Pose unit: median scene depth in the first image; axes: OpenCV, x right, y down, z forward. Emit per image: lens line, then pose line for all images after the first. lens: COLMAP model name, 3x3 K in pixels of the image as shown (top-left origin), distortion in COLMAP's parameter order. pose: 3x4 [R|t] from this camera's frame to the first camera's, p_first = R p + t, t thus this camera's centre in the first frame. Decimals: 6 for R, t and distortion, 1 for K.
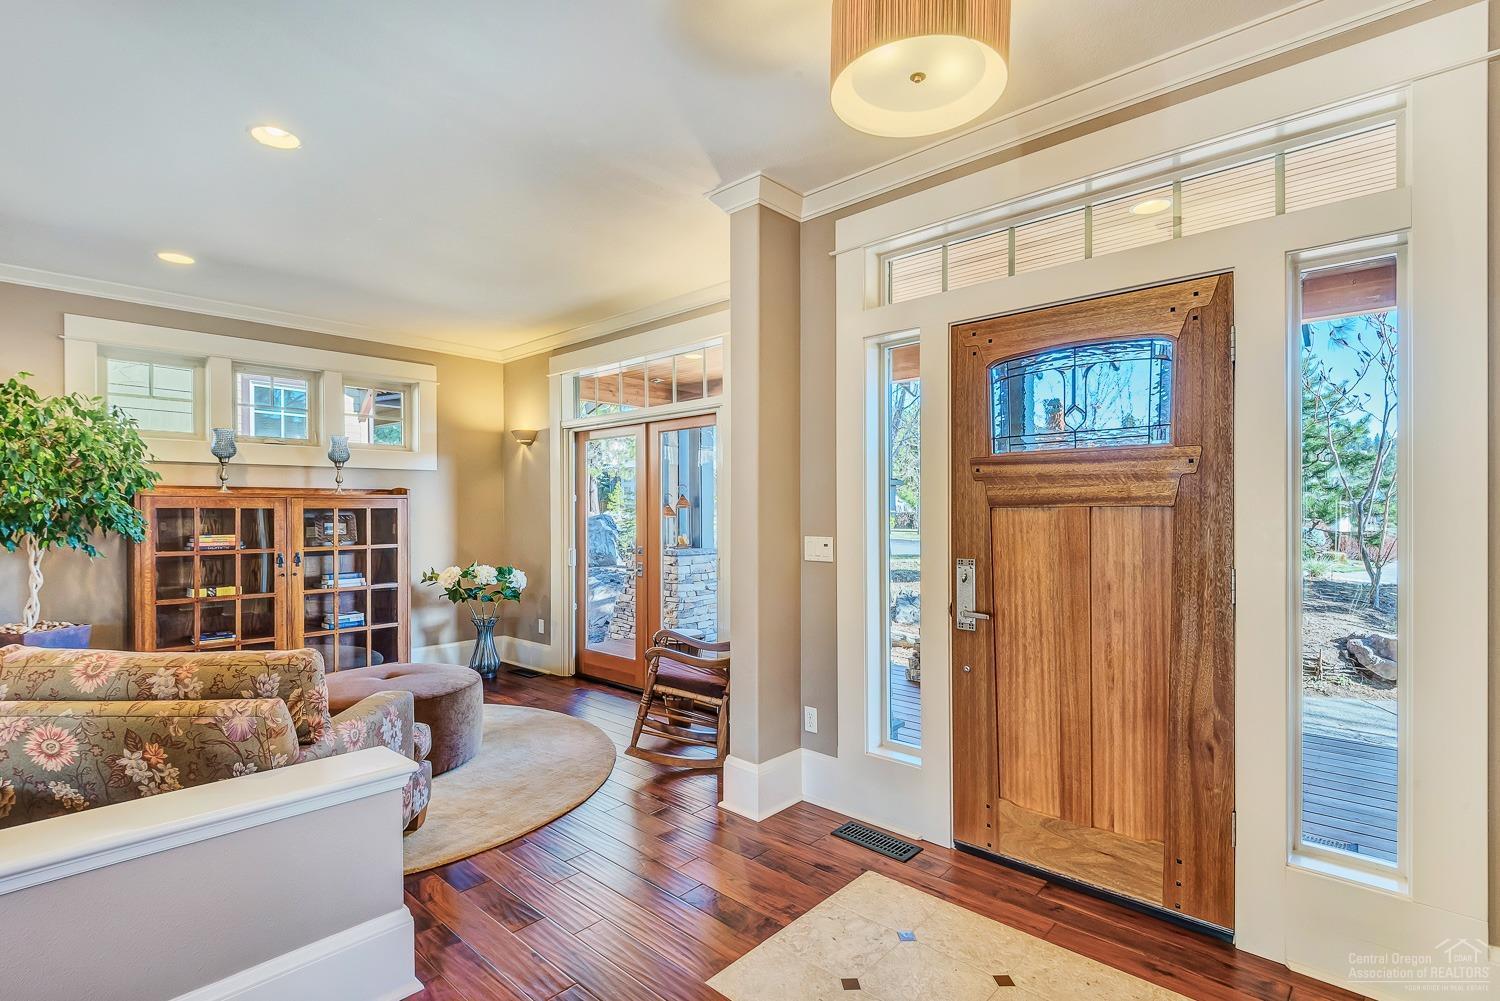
lens RADIAL K [[696.5, 0, 747.8], [0, 696.5, 511.6], [0, 0, 1]] dist [0.011289, -0.016502]
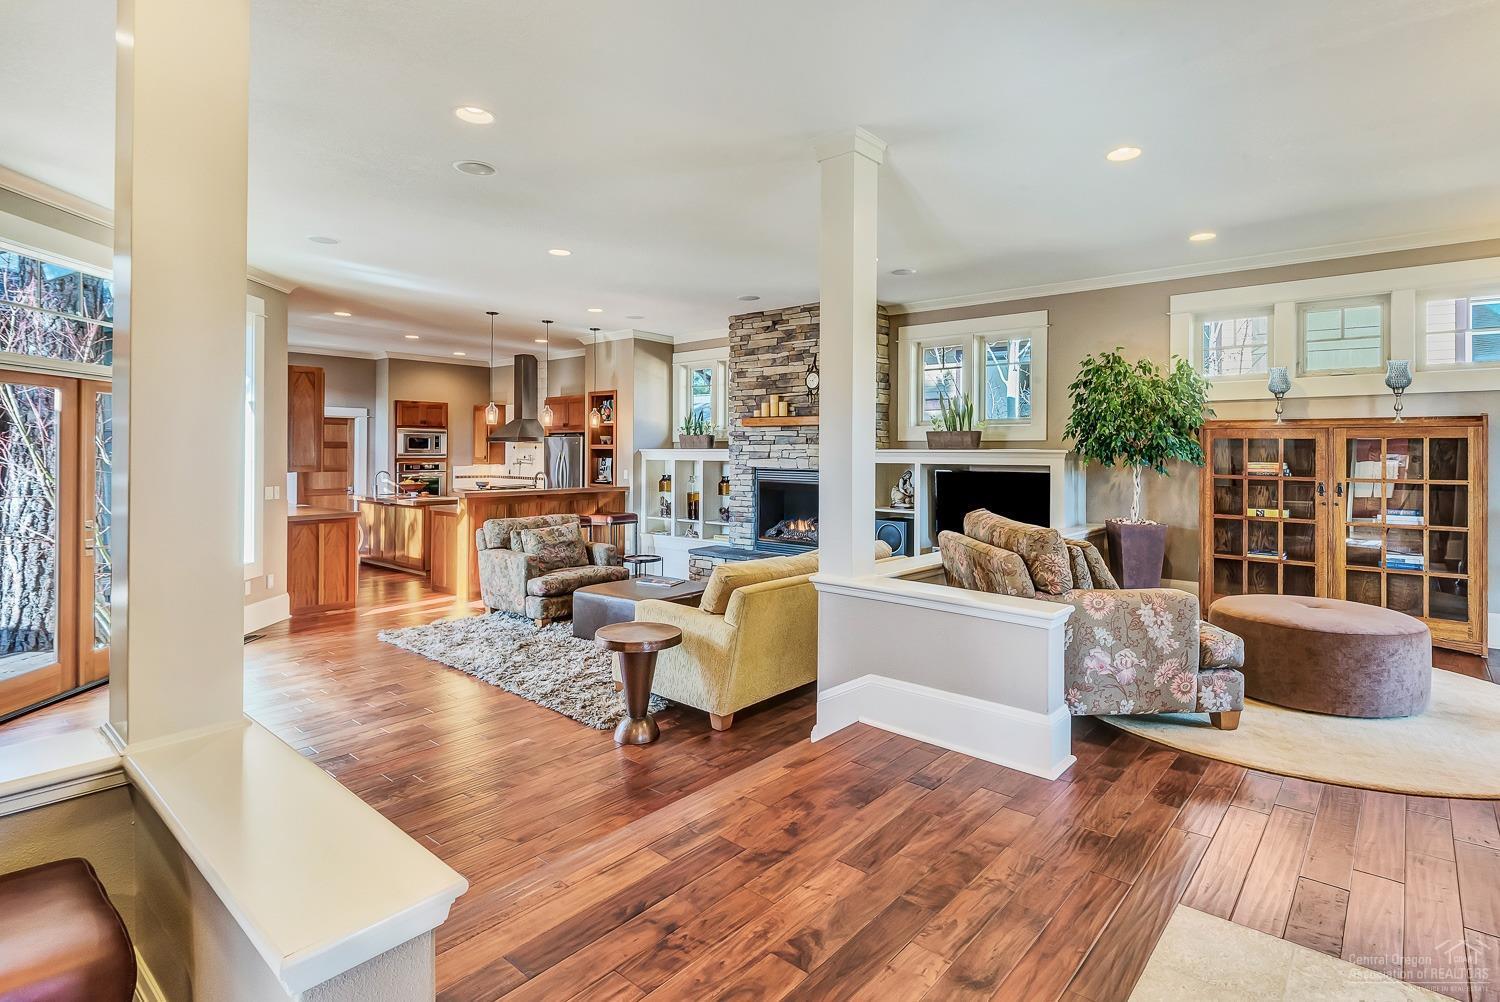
lens RADIAL K [[752.1, 0, 788.3], [0, 752.1, 445.4], [0, 0, 1]] dist [0.031212, -0.024142]
pose [[0.048491, 0.001237, -0.998823, 0.429249], [-0.004005, 0.999991, 0.001044, 0.007332], [0.998816, 0.003950, 0.048496, 0.163951]]
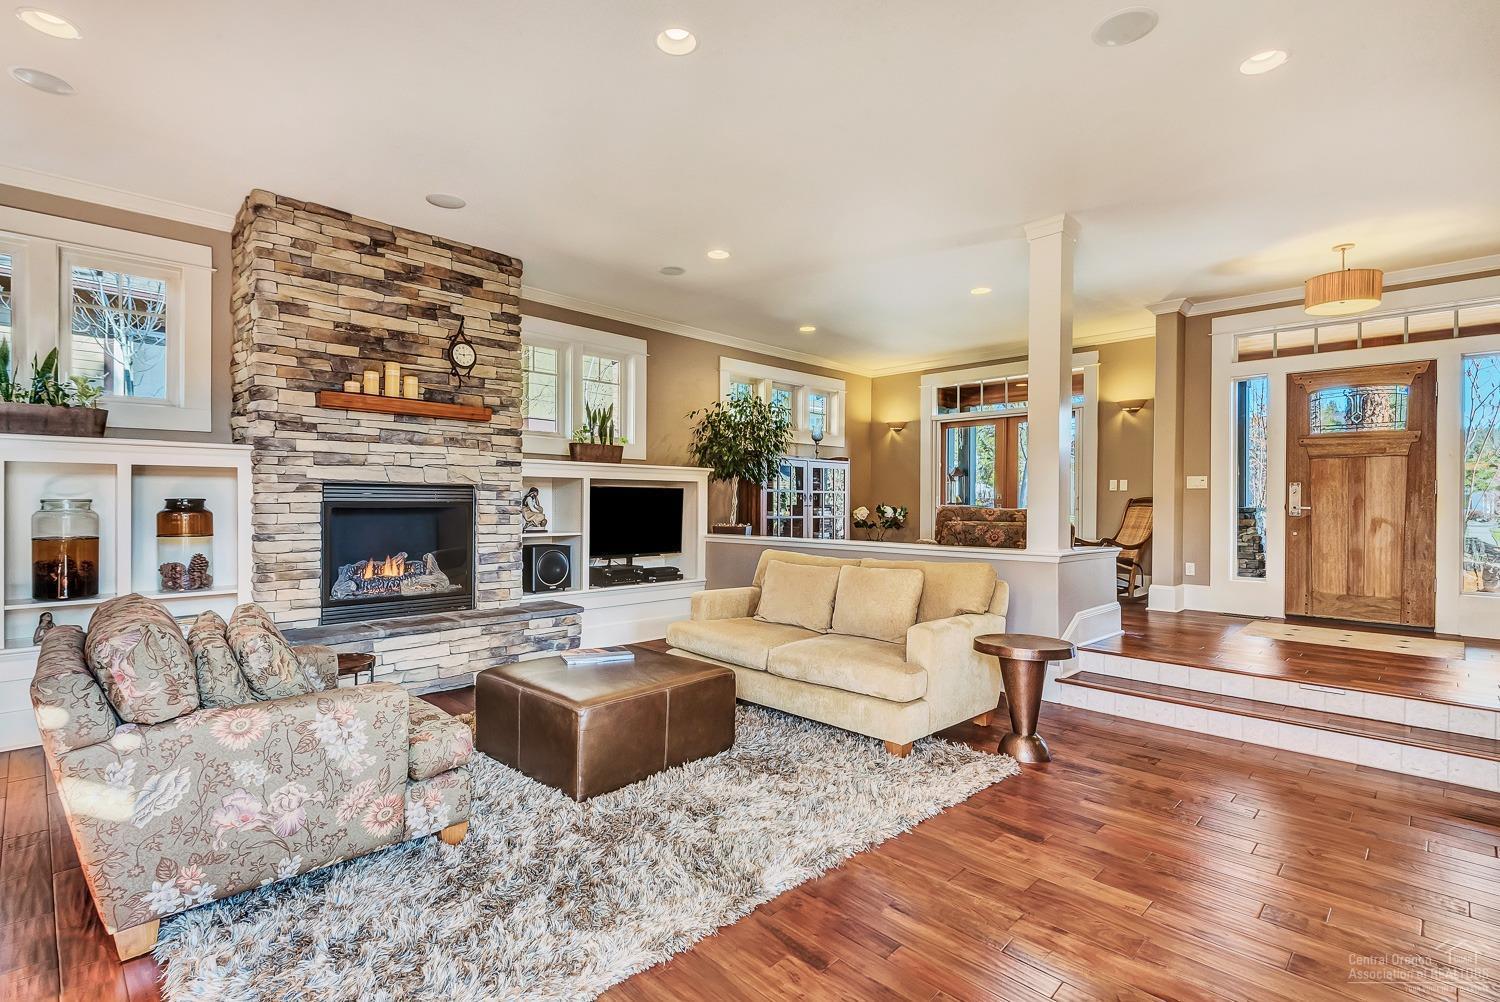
lens RADIAL K [[702.4, 0, 732.9], [0, 702.4, 507.3], [0, 0, 1]] dist [0.028848, -0.028083]
pose [[0.998245, 0.010469, -0.058294, -0.774549], [-0.010104, 0.999928, 0.006543, 0.087936], [0.058358, -0.005943, 0.998278, -0.768684]]
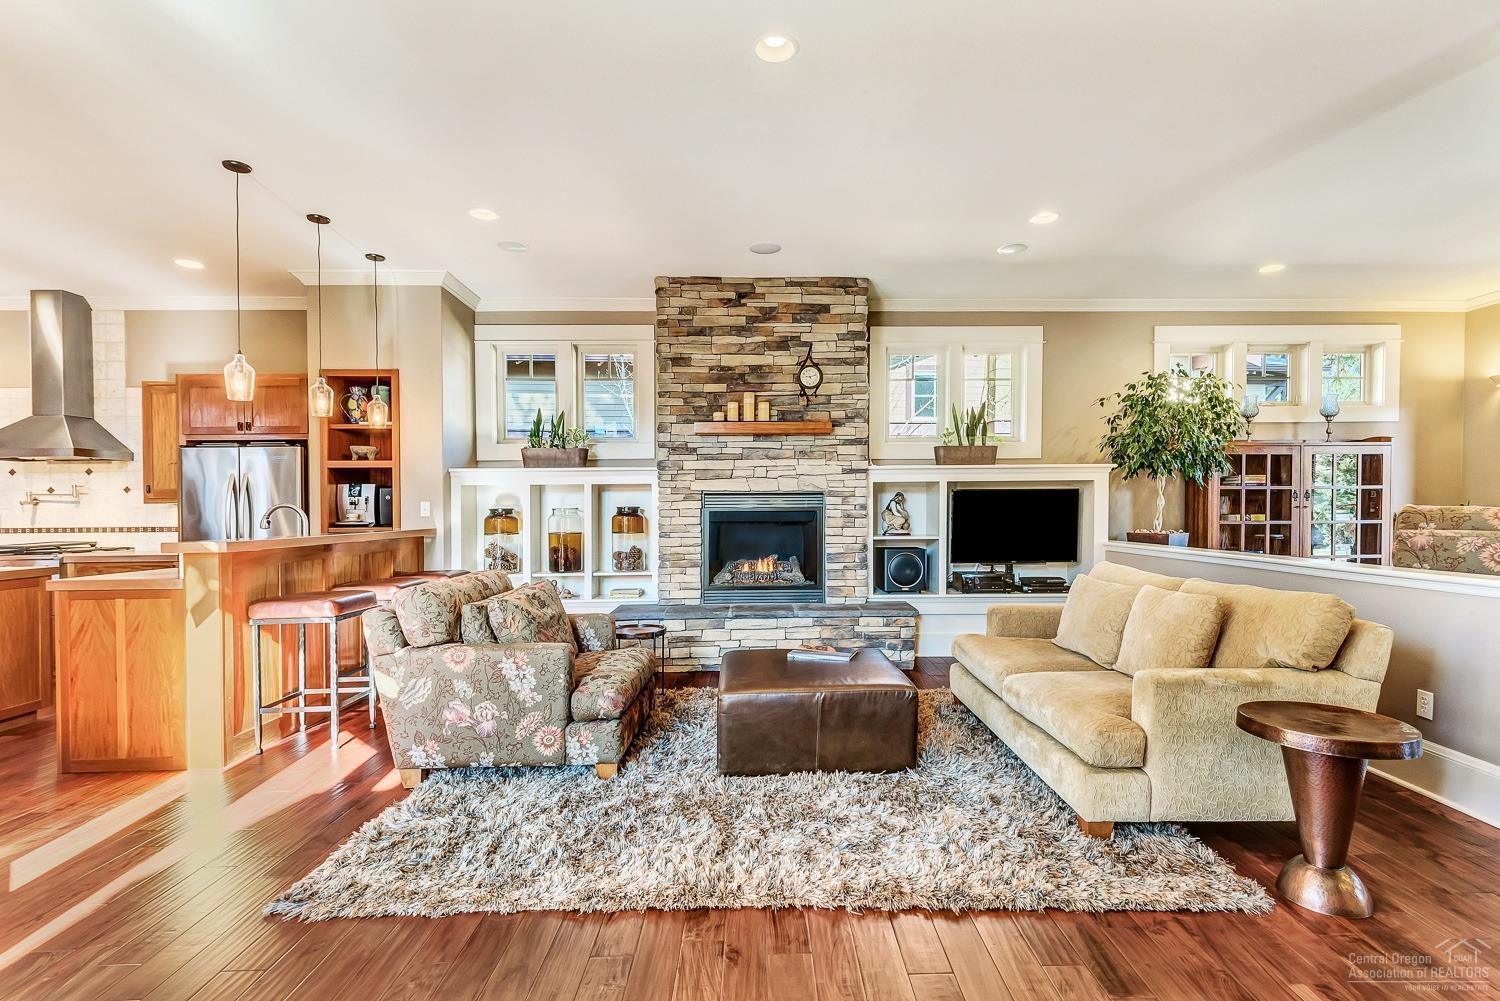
lens RADIAL K [[702.5, 0, 785.6], [0, 702.5, 513.3], [0, 0, 1]] dist [0.031508, -0.017724]
pose [[0.695708, 0.008089, -0.718279, -0.401740], [0.002993, 0.999895, 0.014160, 0.084498], [0.718318, -0.012001, 0.695611, -0.589449]]
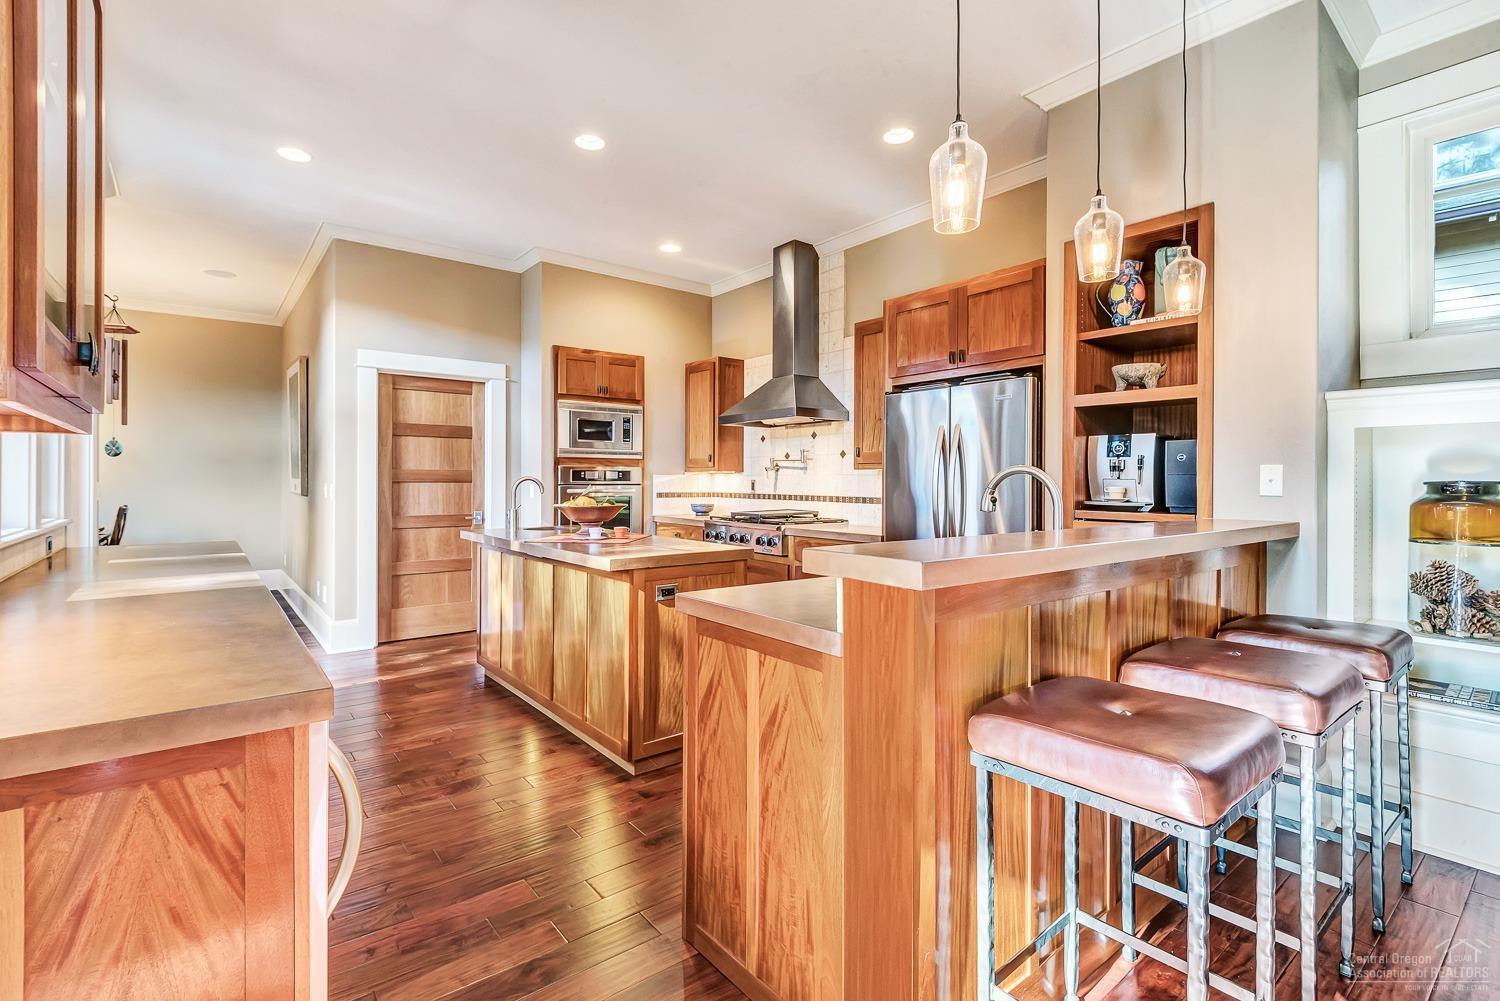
lens RADIAL K [[687.4, 0, 740.9], [0, 687.4, 486.3], [0, 0, 1]] dist [0.040272, -0.030477]
pose [[-0.174742, 0.017269, -0.984463, -1.074776], [-0.002483, 0.999835, 0.017980, 0.088580], [0.984611, 0.005586, -0.174671, -0.513923]]
